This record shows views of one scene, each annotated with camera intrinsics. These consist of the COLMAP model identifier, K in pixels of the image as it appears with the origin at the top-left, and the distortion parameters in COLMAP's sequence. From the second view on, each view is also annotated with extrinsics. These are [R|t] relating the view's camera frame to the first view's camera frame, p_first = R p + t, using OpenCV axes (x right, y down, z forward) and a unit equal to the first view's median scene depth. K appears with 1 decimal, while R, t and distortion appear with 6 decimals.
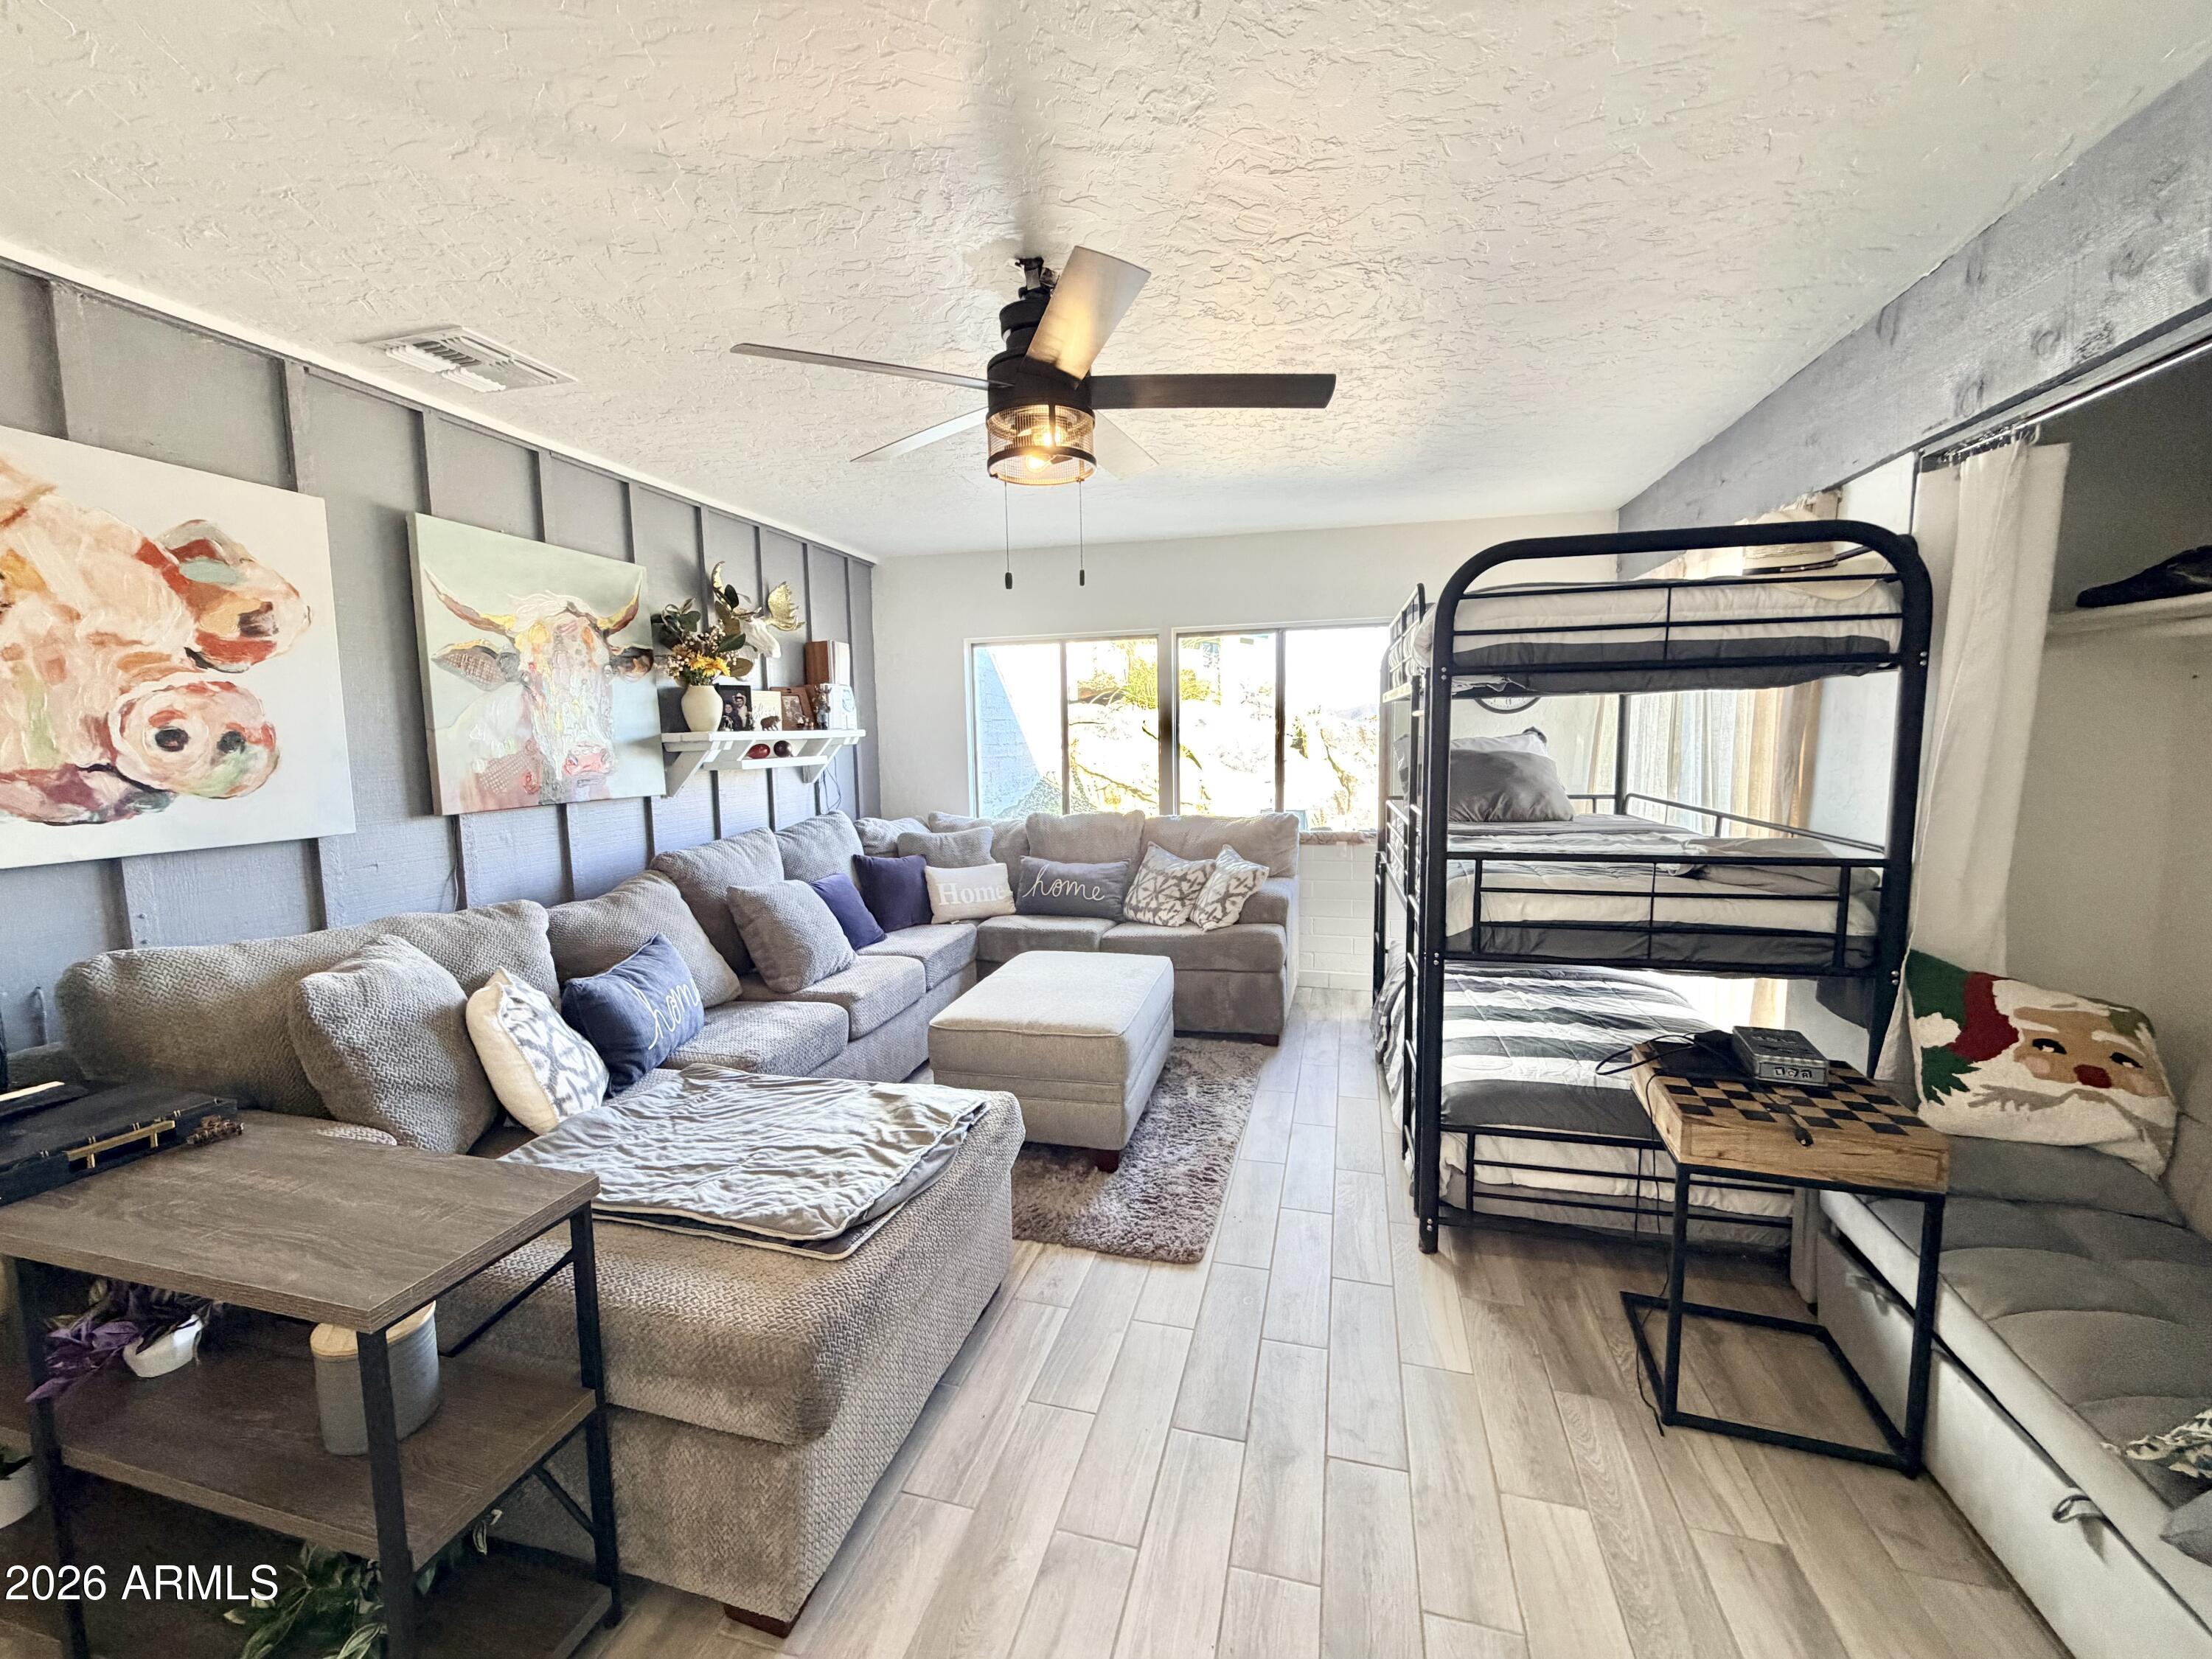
lens RADIAL K [[882.5, 0, 1100.5], [0, 882.5, 831.3], [0, 0, 1]] dist [-0.000640, -0.000208]
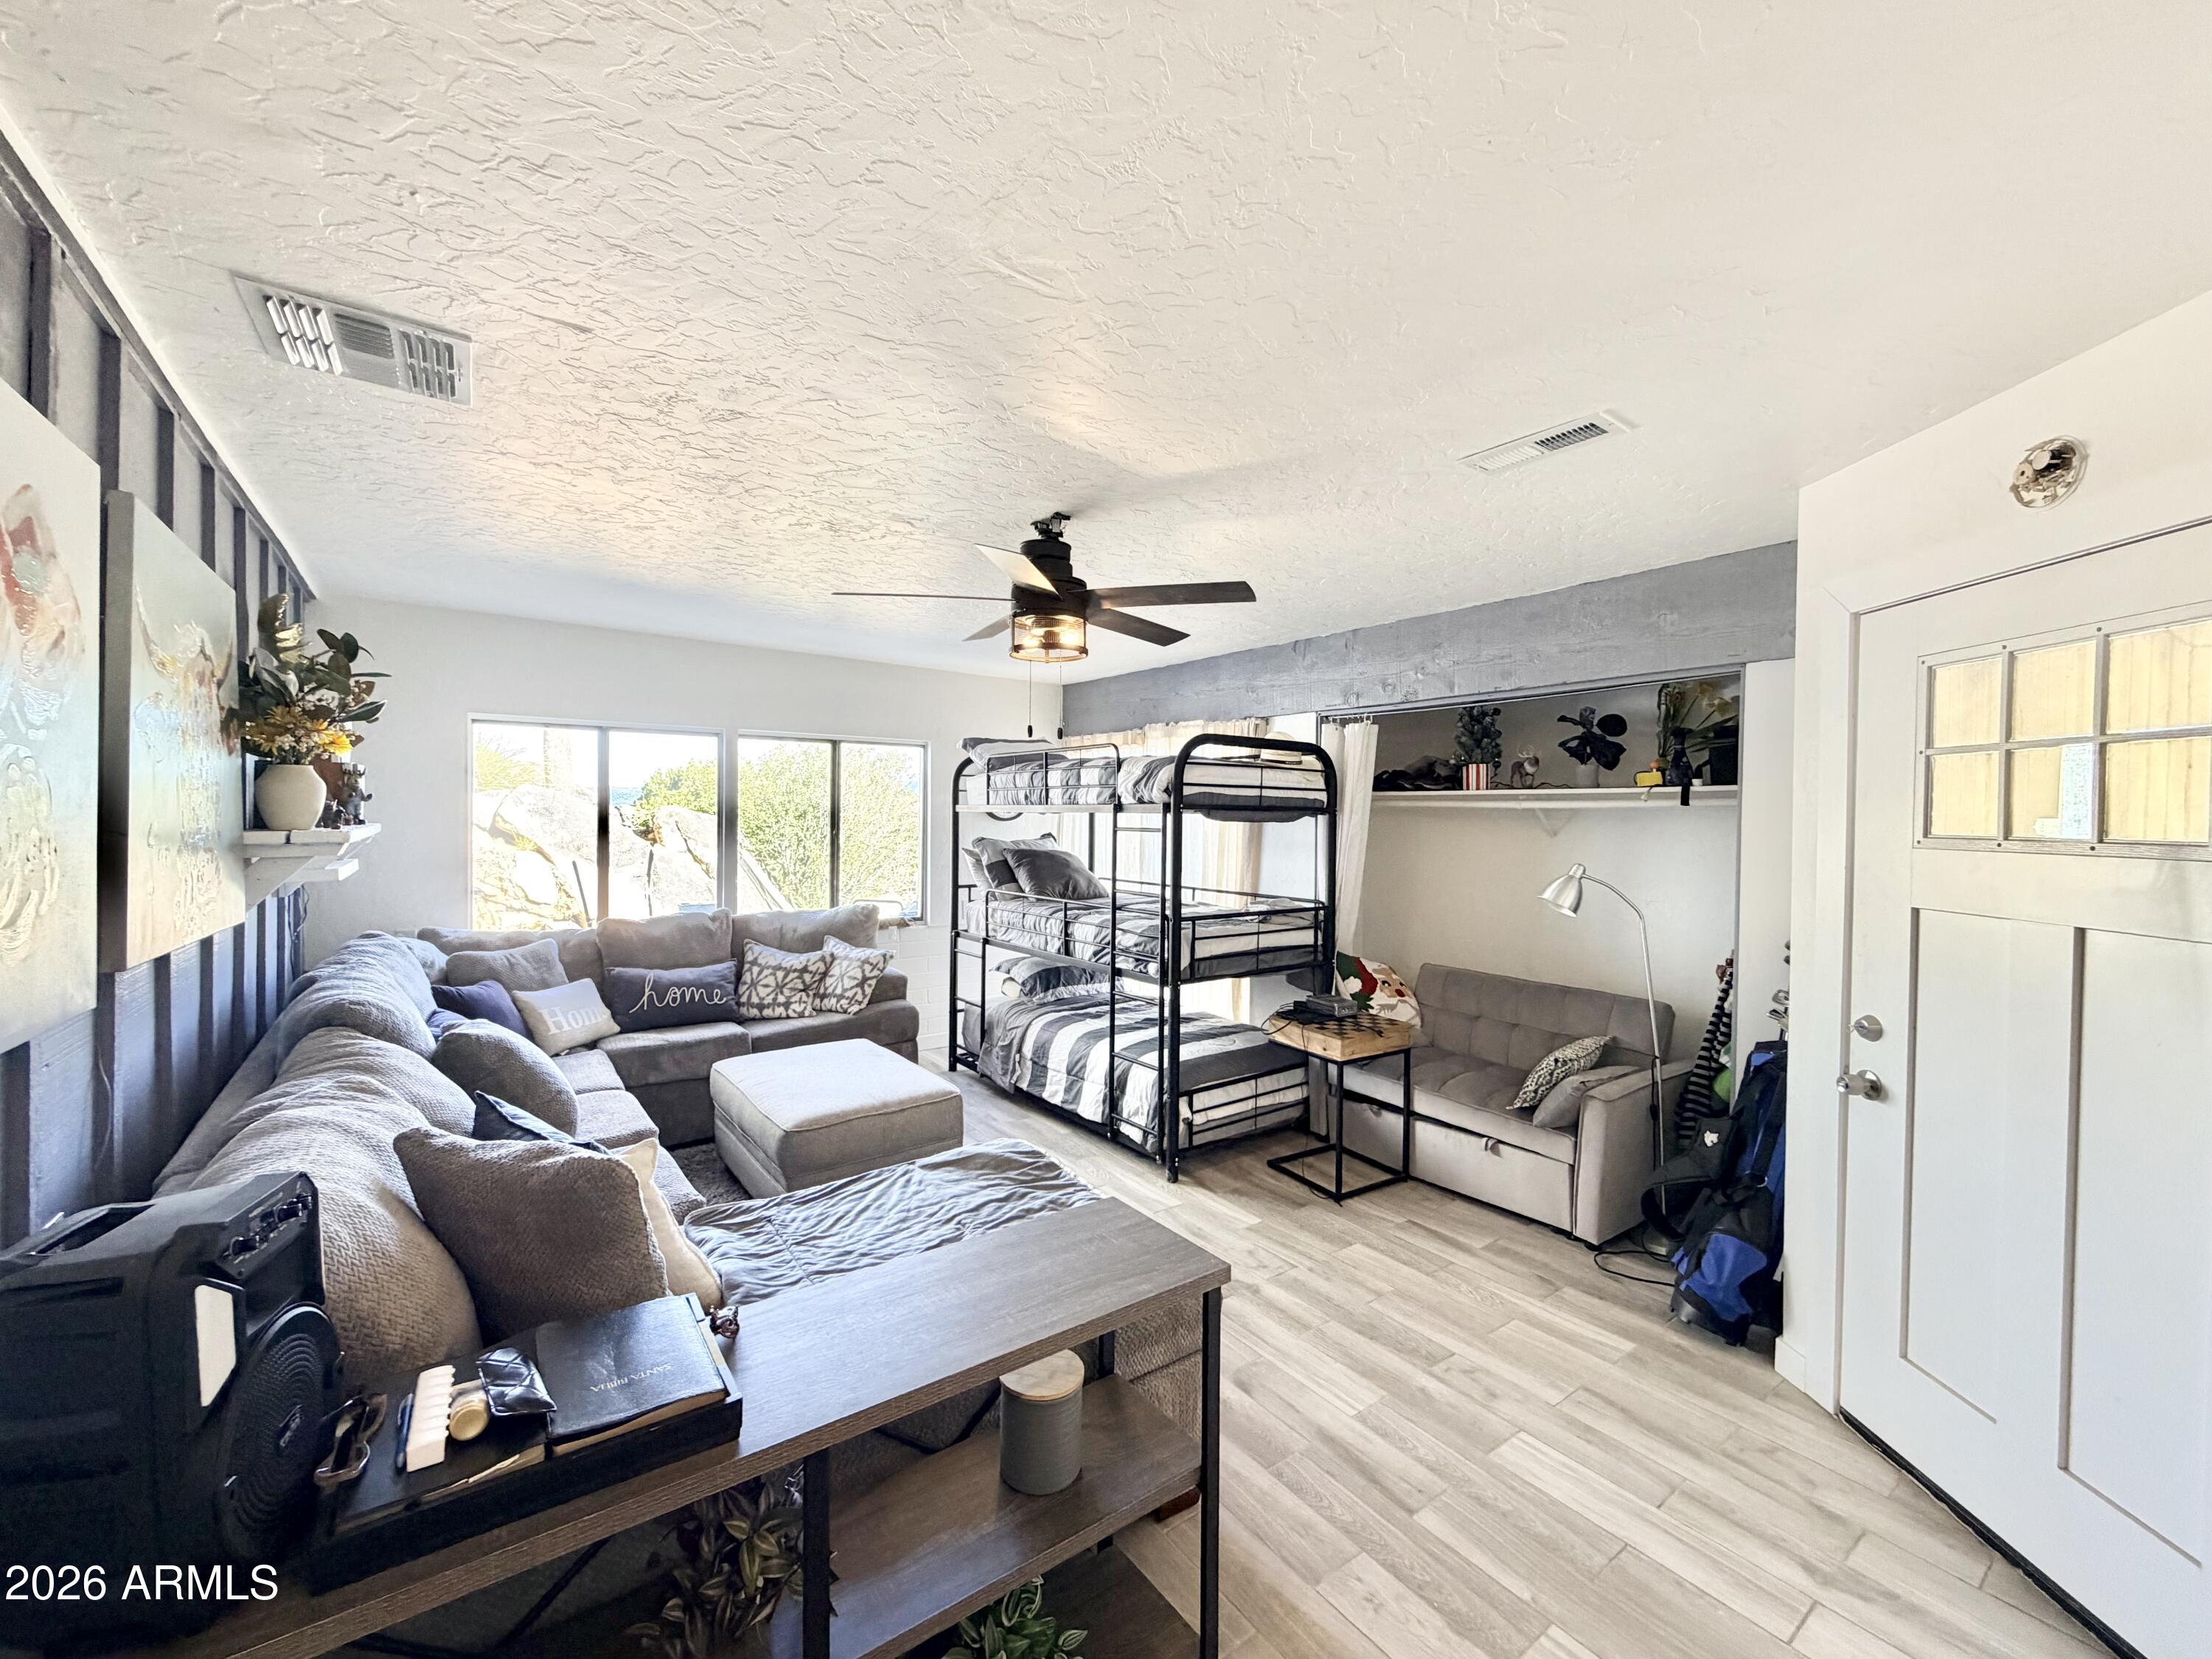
lens RADIAL K [[878.0, 0, 1101.6], [0, 878.0, 831.0], [0, 0, 1]] dist [-0.000638, -0.000059]
pose [[0.630366, 0.011541, 0.776212, -0.941931], [0.065717, 0.995507, -0.068171, -0.033625], [-0.773511, 0.093983, 0.626775, 0.093577]]
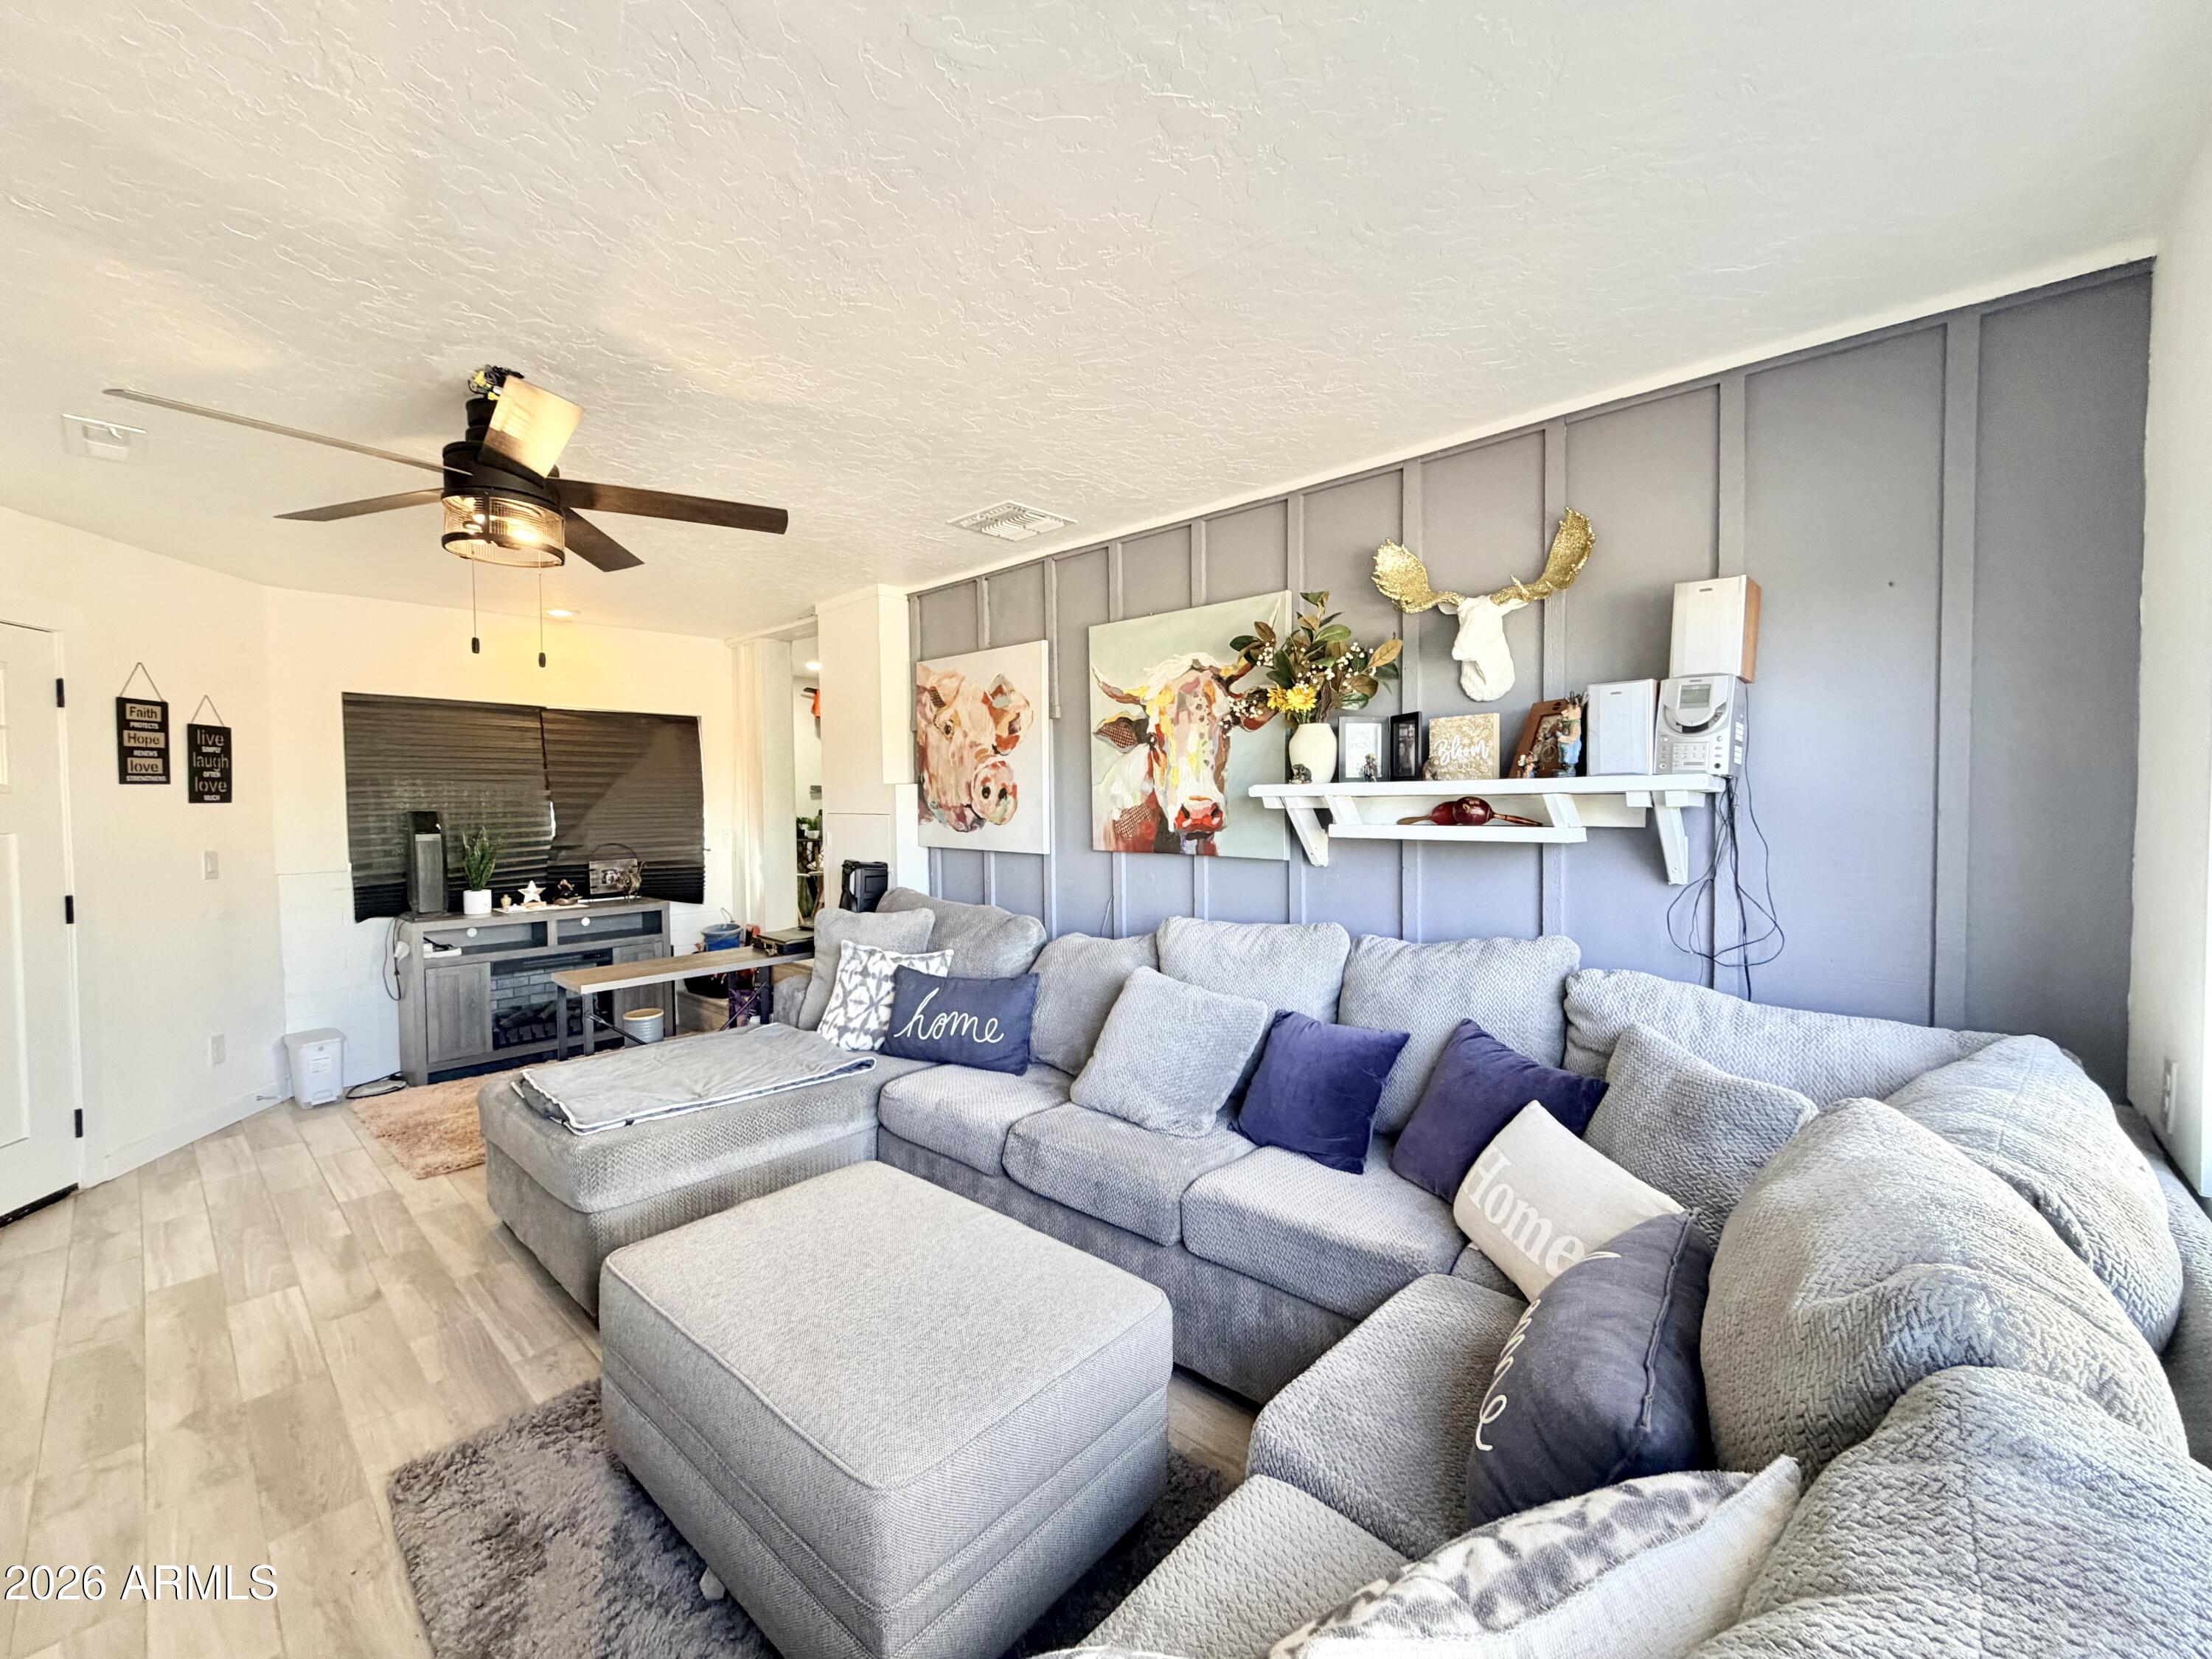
lens RADIAL K [[878.0, 0, 1101.6], [0, 878.0, 831.0], [0, 0, 1]] dist [-0.000638, -0.000059]
pose [[-0.450791, 0.053442, -0.891028, 0.502415], [-0.083956, 0.991243, 0.101928, -0.216146], [0.888672, 0.120756, -0.442357, 1.894349]]
